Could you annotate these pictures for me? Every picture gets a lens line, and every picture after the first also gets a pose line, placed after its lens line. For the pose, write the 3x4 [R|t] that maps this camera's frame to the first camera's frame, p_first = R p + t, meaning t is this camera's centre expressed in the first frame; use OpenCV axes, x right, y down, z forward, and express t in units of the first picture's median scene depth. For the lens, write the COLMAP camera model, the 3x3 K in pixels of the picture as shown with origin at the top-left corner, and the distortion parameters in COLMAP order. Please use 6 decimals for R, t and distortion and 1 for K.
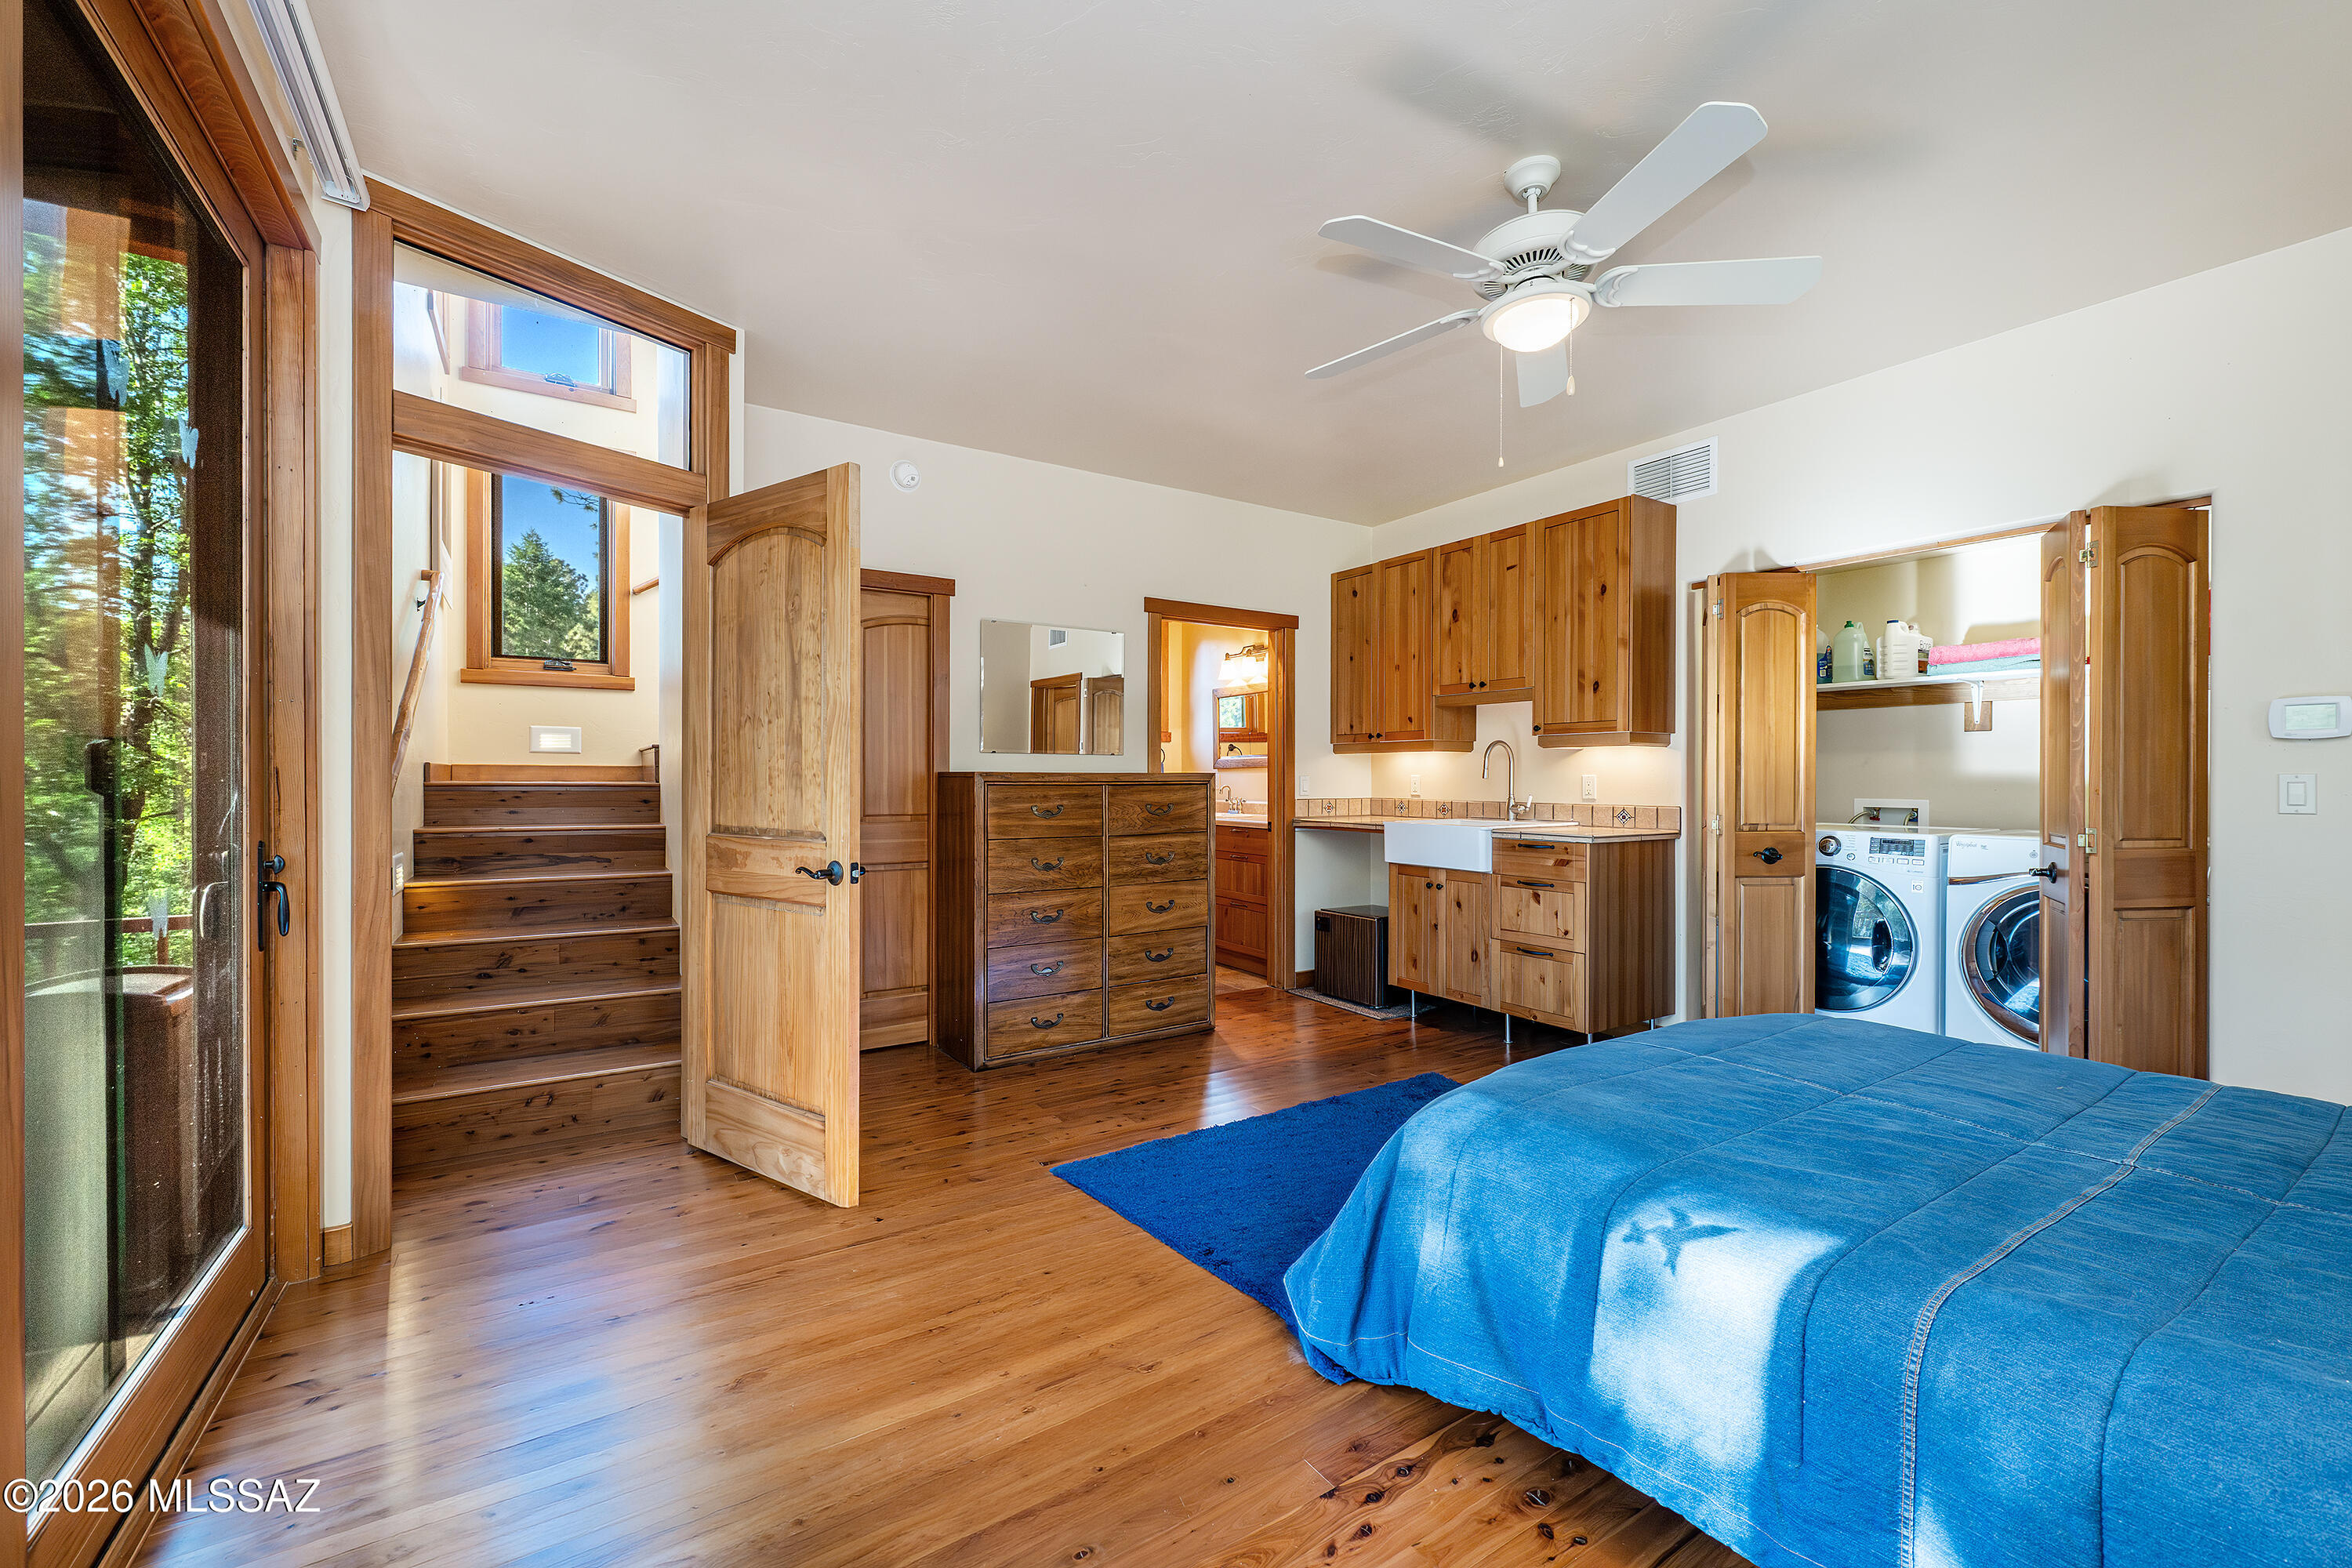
lens RADIAL K [[926.2, 0, 1172.7], [0, 926.2, 786.4], [0, 0, 1]] dist [-0.002207, -0.000622]
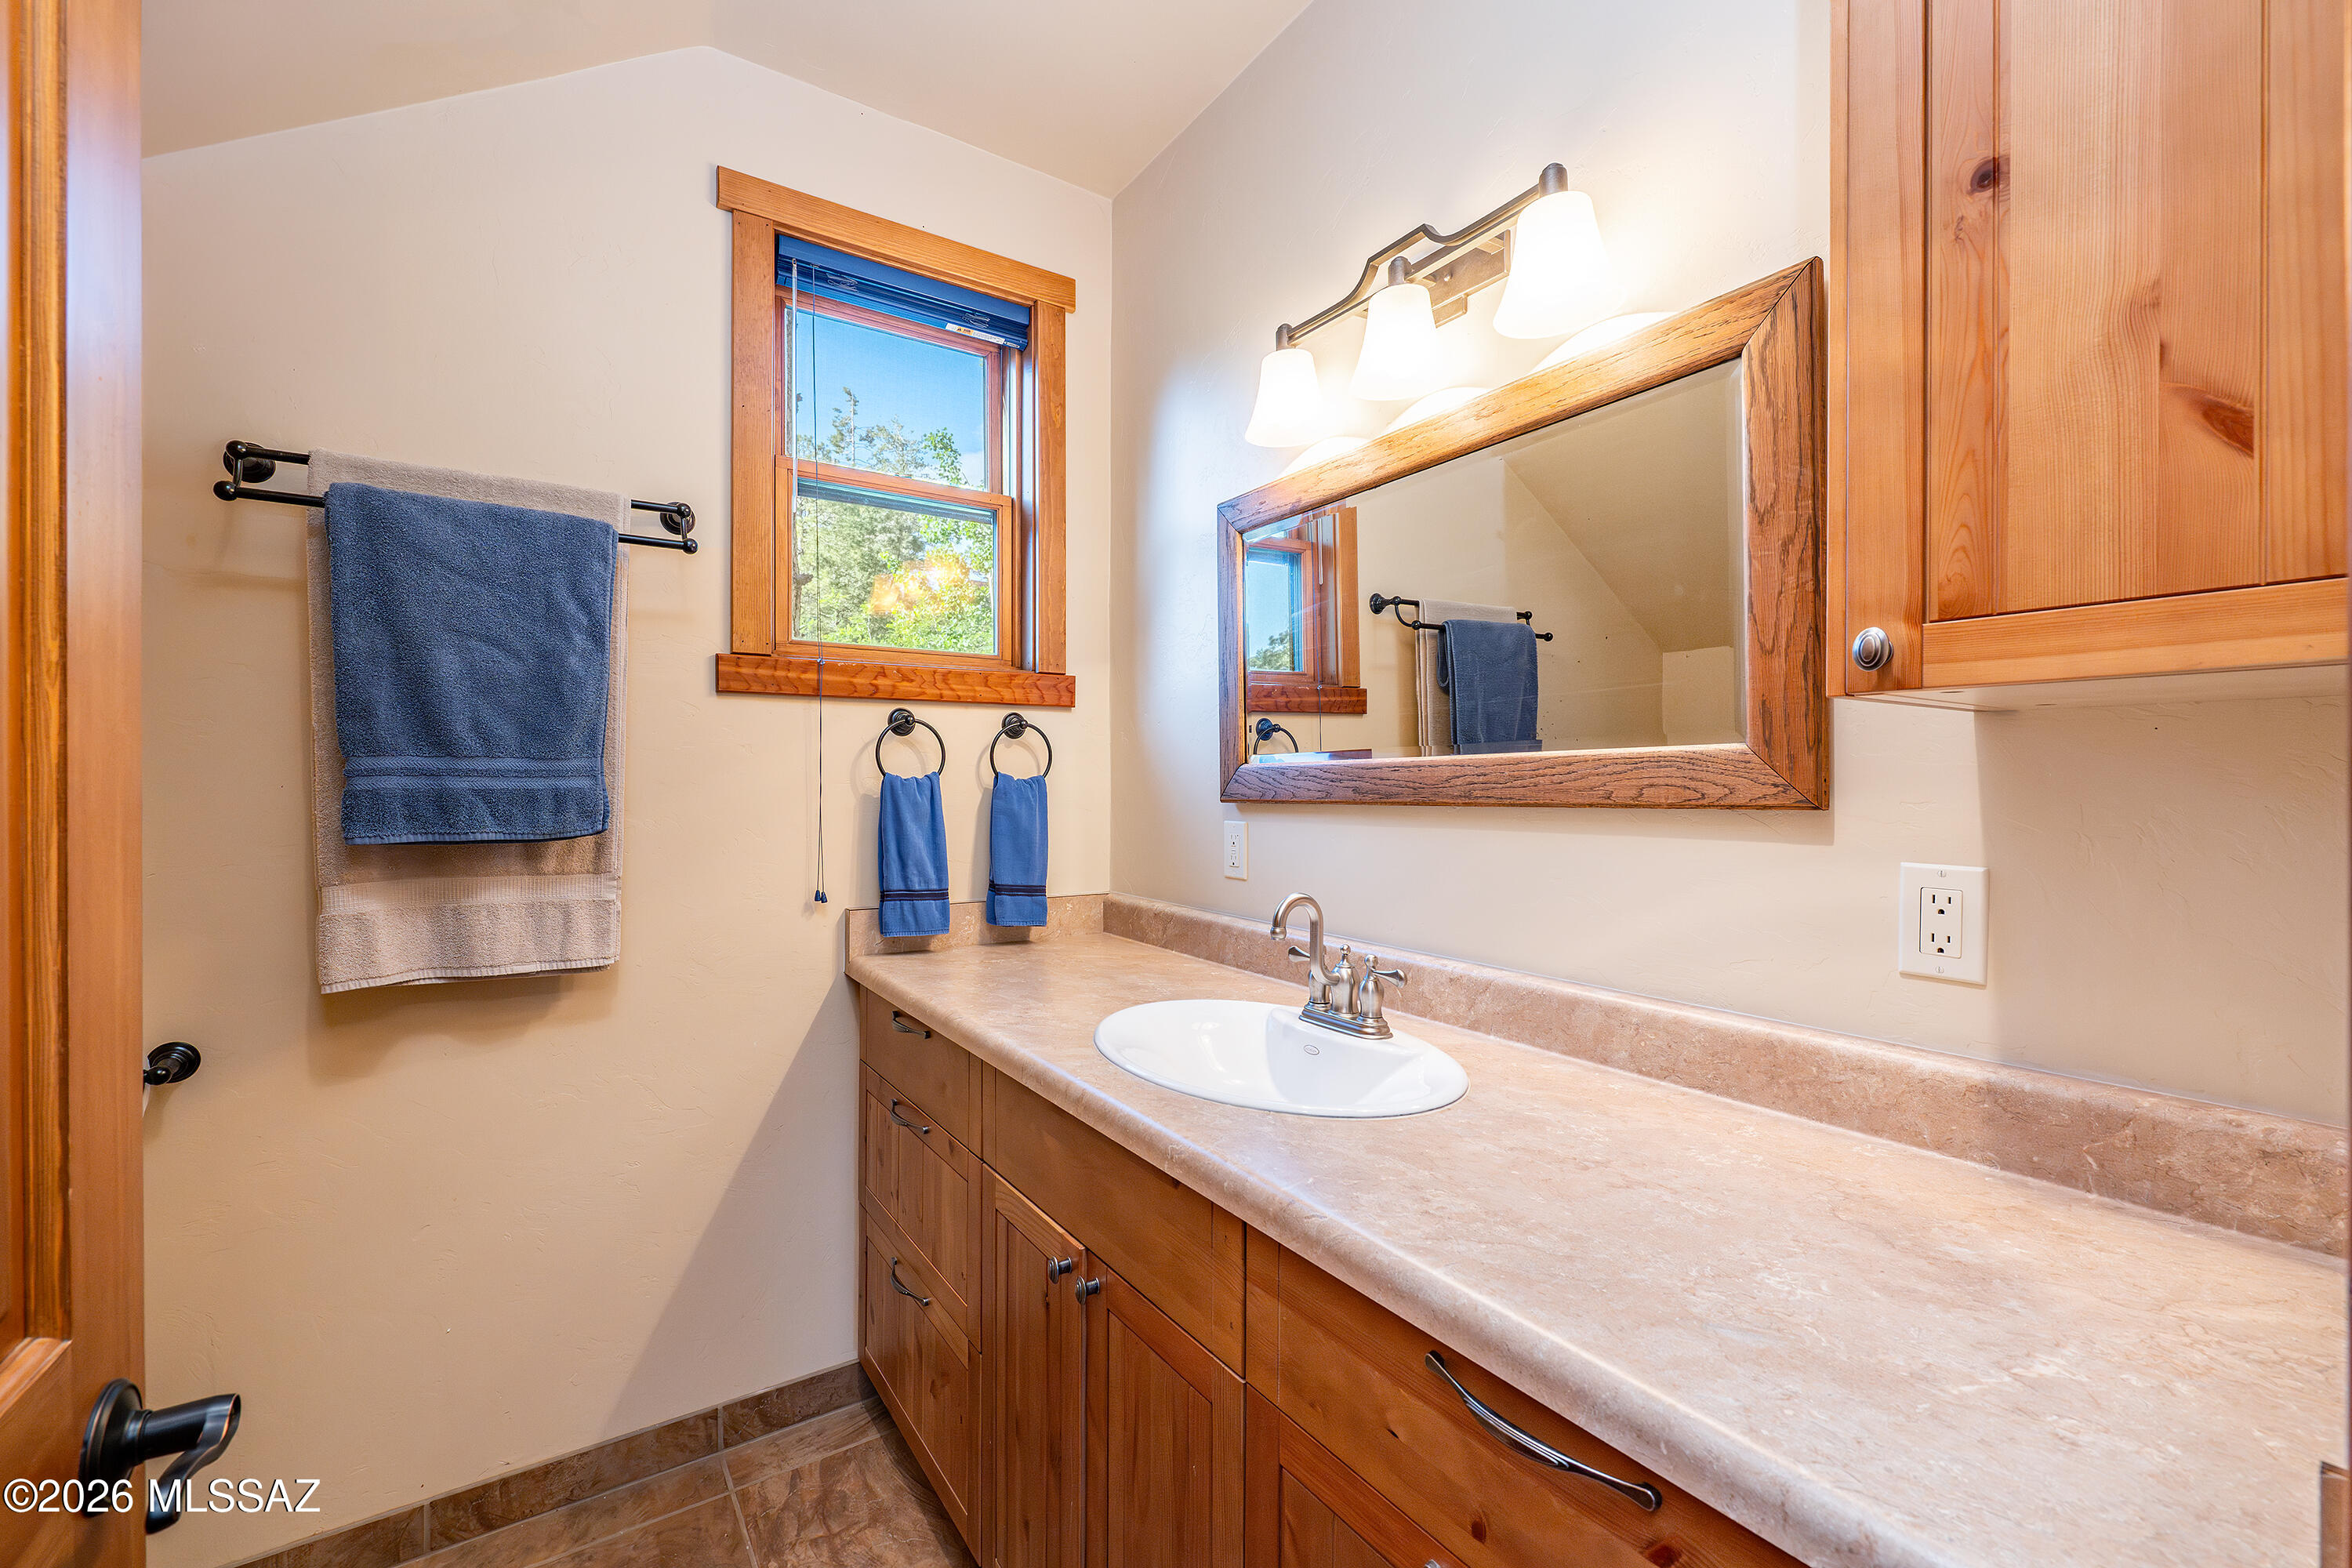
lens RADIAL K [[926.2, 0, 1170.7], [0, 926.2, 784.7], [0, 0, 1]] dist [-0.002207, -0.000622]
pose [[0.999401, -0.005392, 0.034191, 0.032169], [0.005586, 0.999969, -0.005601, -0.035301], [-0.034159, 0.005789, 0.999400, 1.152913]]
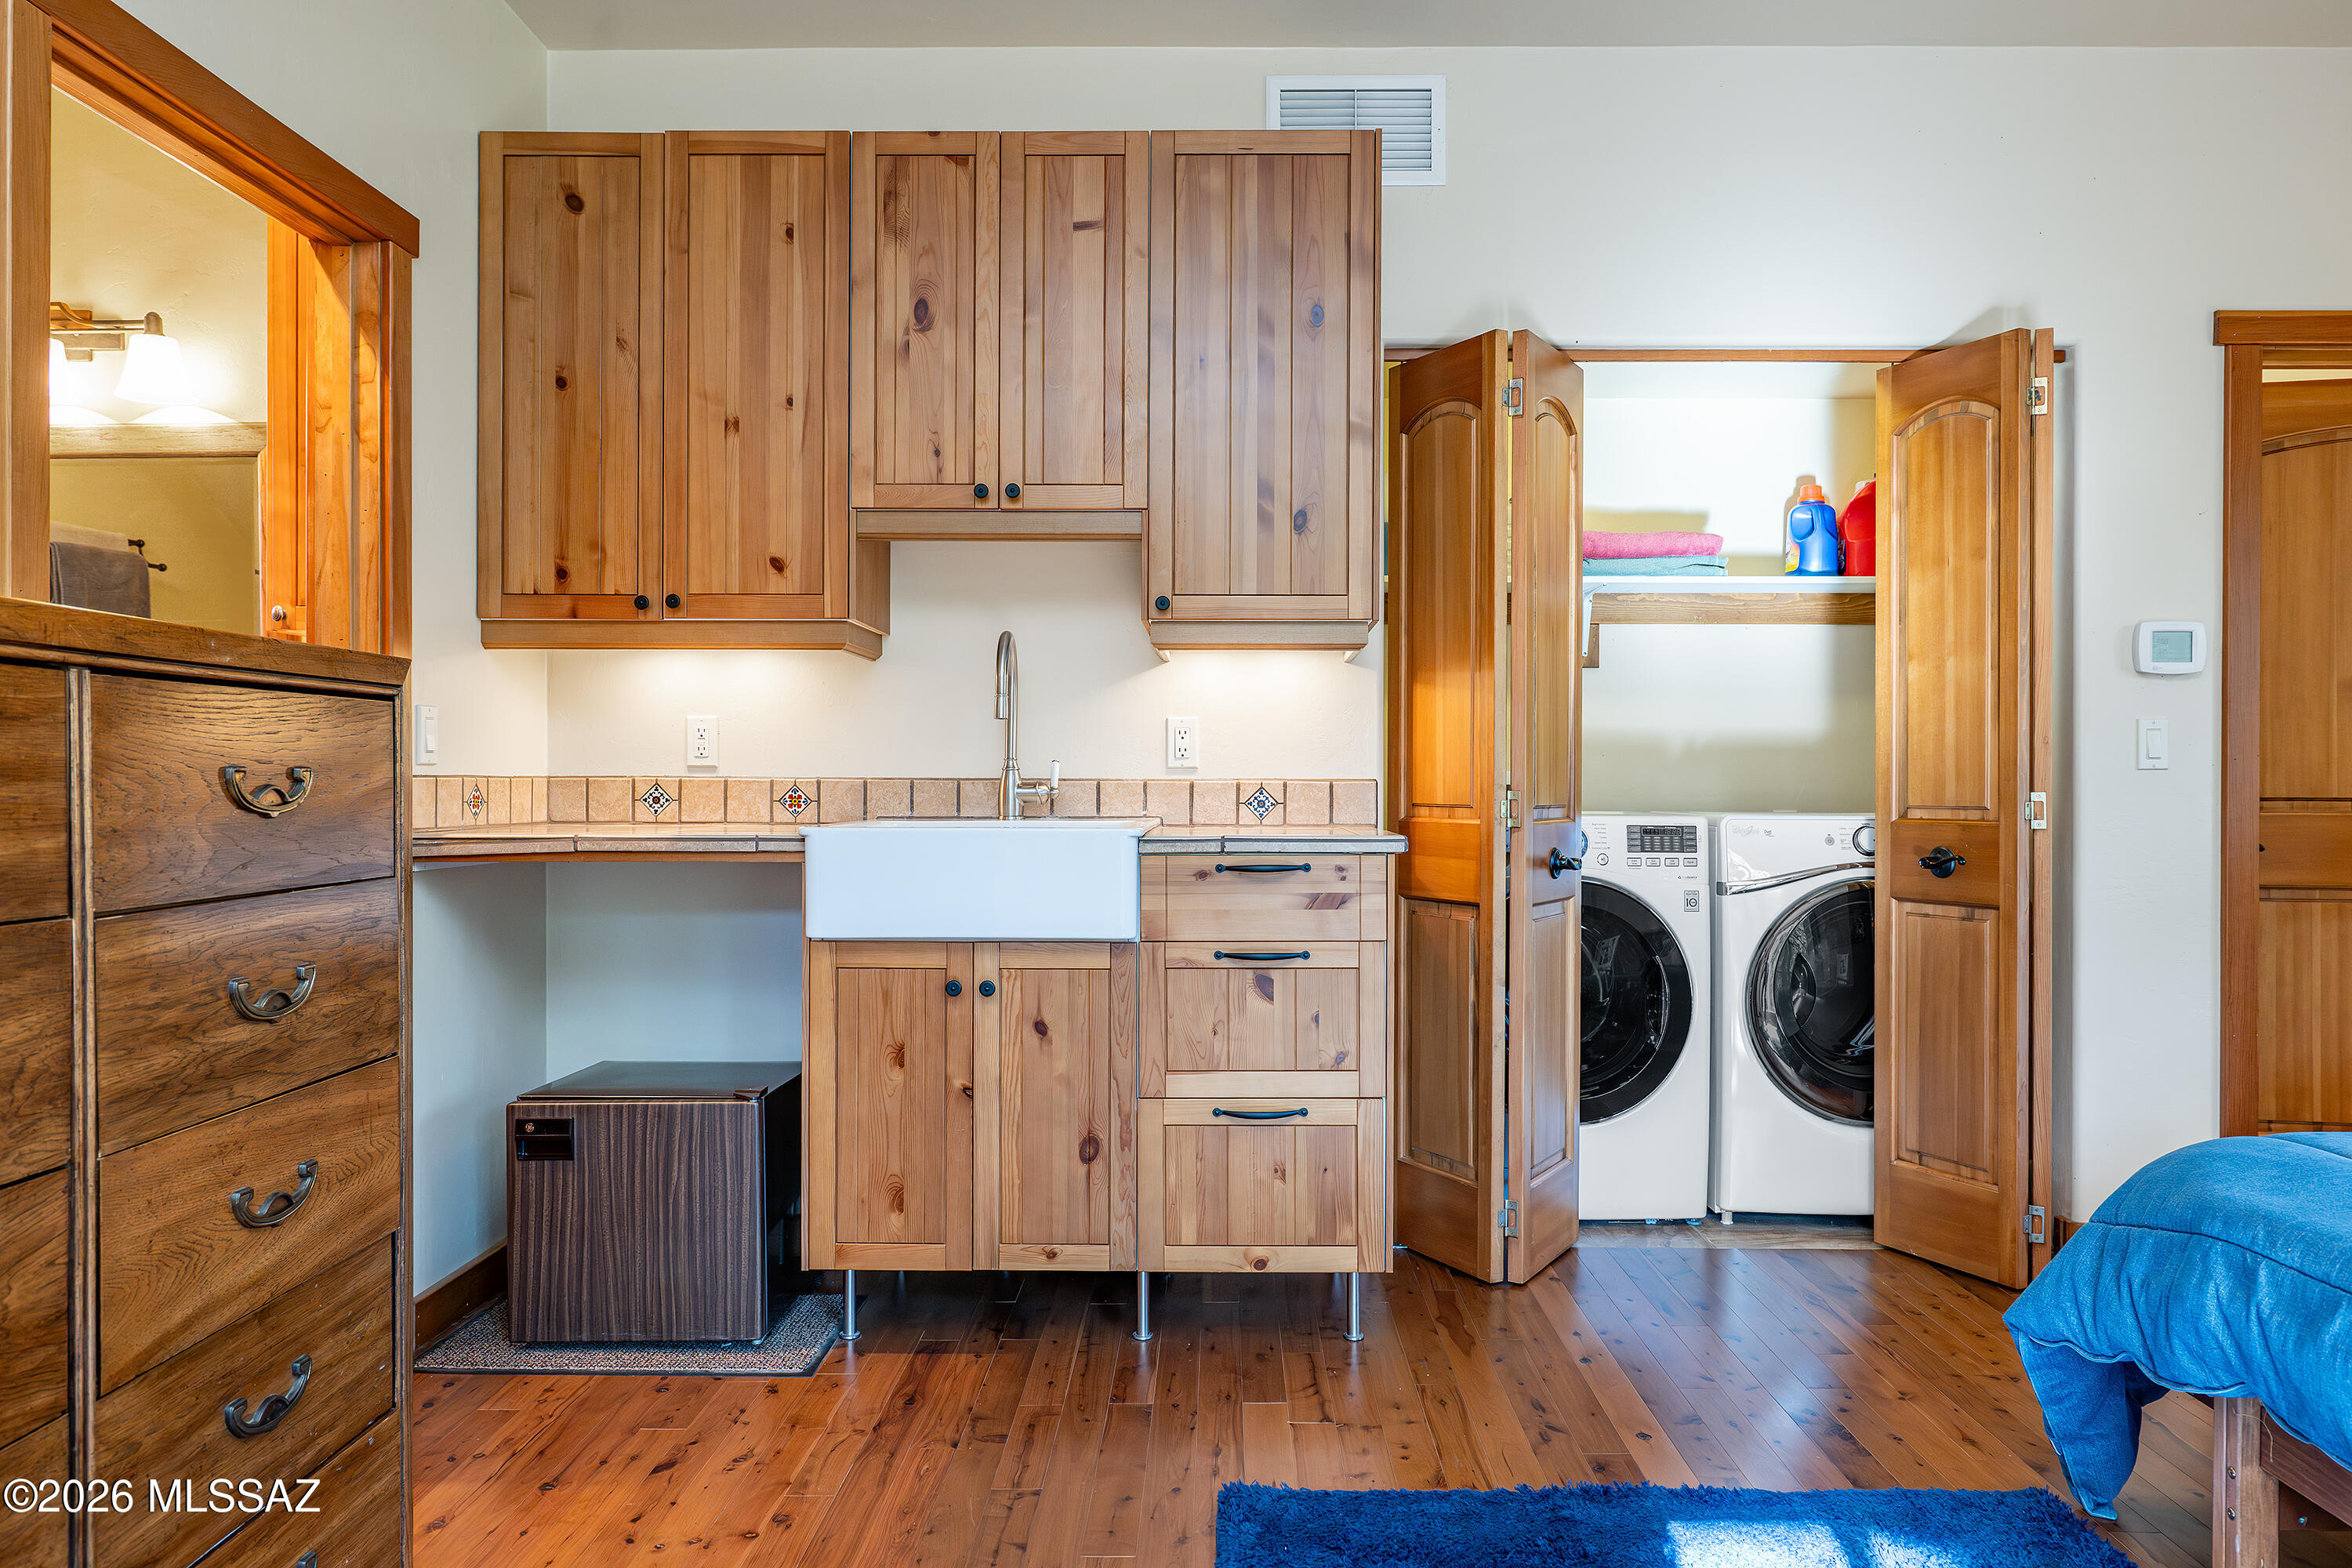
lens RADIAL K [[1558.7, 0, 1183.0], [0, 1558.7, 778.9], [0, 0, 1]] dist [-0.001632, -0.000682]
pose [[0.551206, 0.003246, 0.834363, -0.211068], [0.005894, 0.999952, -0.007784, 0.025443], [-0.834349, 0.009208, 0.551160, 0.562253]]
